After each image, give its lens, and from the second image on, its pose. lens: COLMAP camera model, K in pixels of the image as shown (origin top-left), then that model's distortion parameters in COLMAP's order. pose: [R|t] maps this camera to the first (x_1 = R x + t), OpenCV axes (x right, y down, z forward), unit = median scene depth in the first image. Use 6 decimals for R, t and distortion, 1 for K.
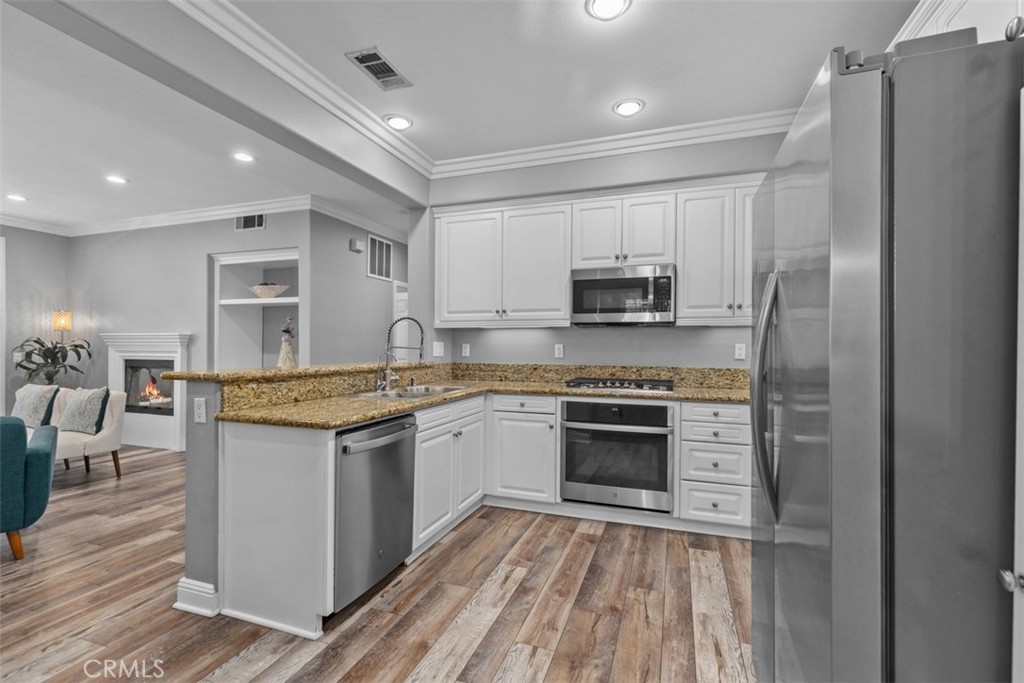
lens RADIAL K [[464.7, 0, 511.7], [0, 464.7, 343.4], [0, 0, 1]] dist [0.003133, 0.000510]
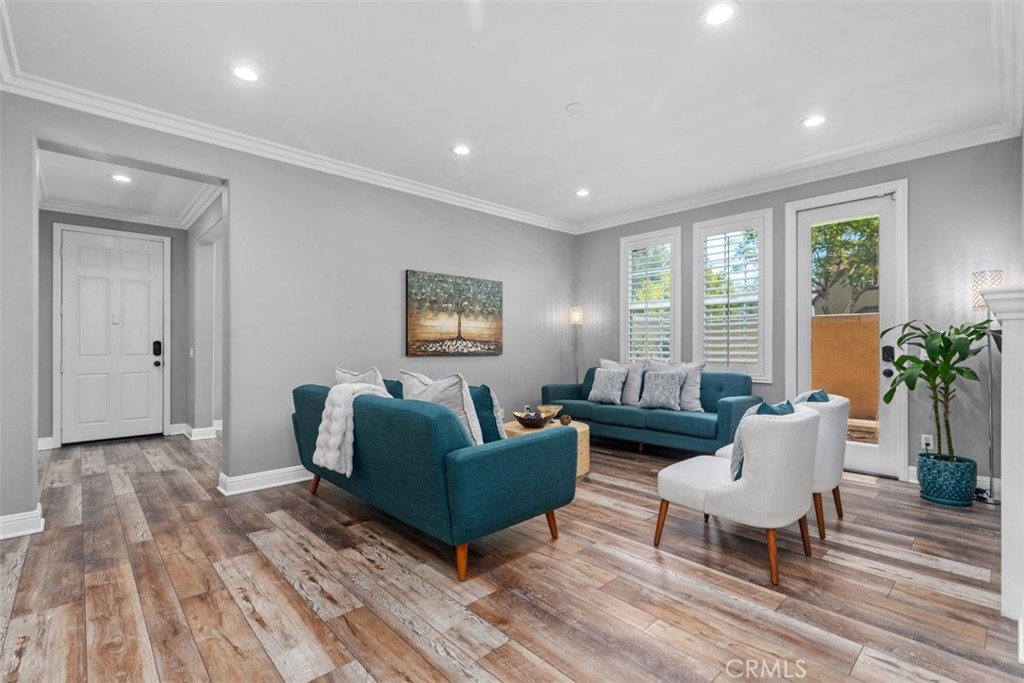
lens RADIAL K [[464.7, 0, 512.0], [0, 464.7, 342.6], [0, 0, 1]] dist [0.003133, 0.000510]
pose [[-0.456112, -0.004666, -0.889910, -0.342962], [0.002709, 0.999974, -0.006631, 0.033544], [0.889918, -0.005436, -0.456087, 1.334830]]
